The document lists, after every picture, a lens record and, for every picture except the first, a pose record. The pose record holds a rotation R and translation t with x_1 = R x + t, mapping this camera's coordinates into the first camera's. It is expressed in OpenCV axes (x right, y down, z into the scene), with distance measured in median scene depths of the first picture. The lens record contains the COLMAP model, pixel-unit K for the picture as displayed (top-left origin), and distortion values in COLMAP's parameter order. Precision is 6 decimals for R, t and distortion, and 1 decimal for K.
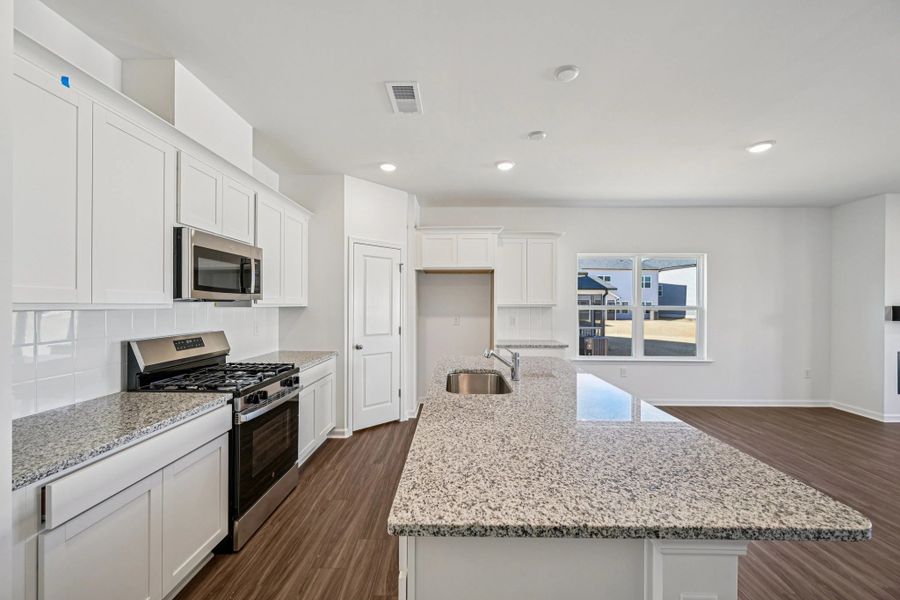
lens RADIAL K [[351.7, 0, 448.5], [0, 351.7, 303.7], [0, 0, 1]] dist [-0.000256, 0.000431]
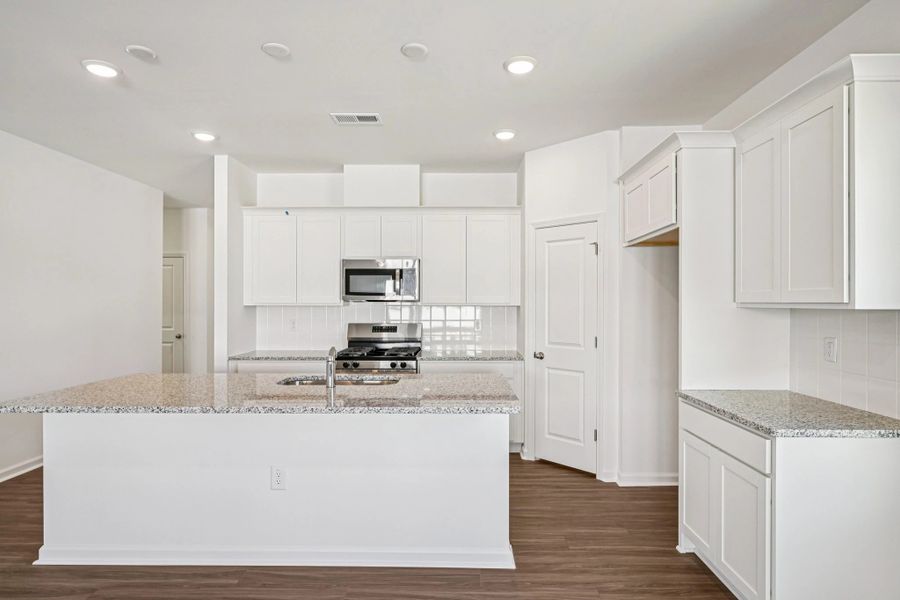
lens RADIAL K [[497.3, 0, 457.0], [0, 497.3, 301.7], [0, 0, 1]] dist [0.000136, -0.000704]
pose [[0.007545, -0.006608, -0.999950, 1.245373], [0.001585, 0.999977, -0.006596, 0.007432], [0.999970, -0.001535, 0.007555, 1.119956]]
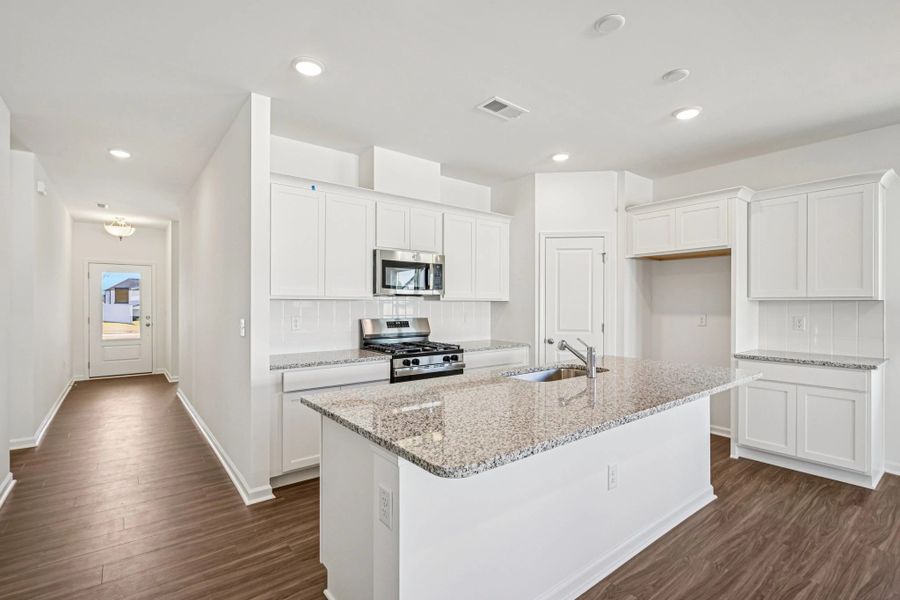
lens RADIAL K [[417.5, 0, 449.3], [0, 417.5, 303.3], [0, 0, 1]] dist [-0.001412, -0.000859]
pose [[0.633426, -0.003704, -0.773794, 0.670786], [0.001613, 0.999993, -0.003466, 0.025990], [0.773801, 0.000948, 0.633428, 0.037242]]
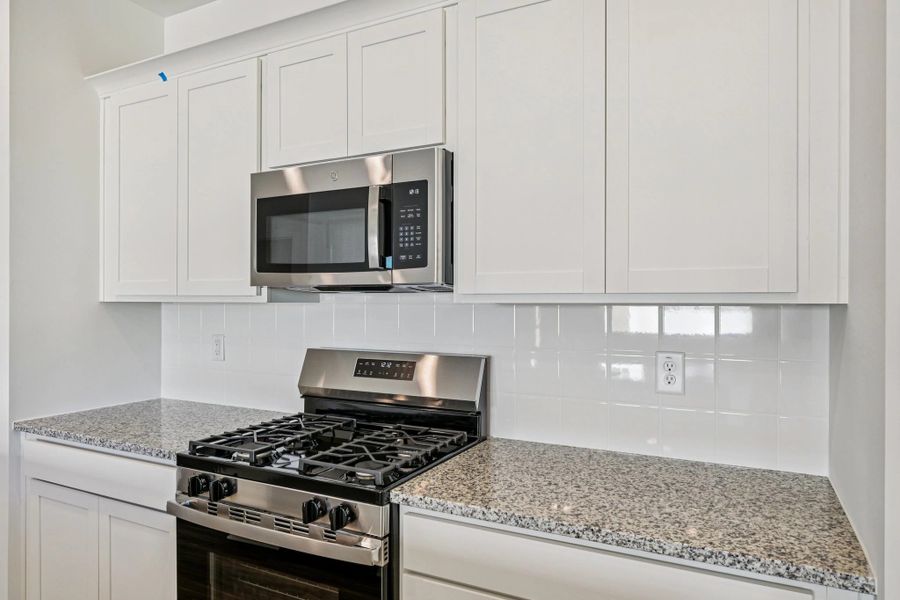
lens RADIAL K [[576.3, 0, 446.3], [0, 576.3, 302.2], [0, 0, 1]] dist [-0.003019, -0.001928]
pose [[-0.444000, -0.004554, -0.896015, 0.017029], [-0.001544, 0.999989, -0.004317, 0.012309], [0.896025, -0.000533, -0.444003, 1.277173]]
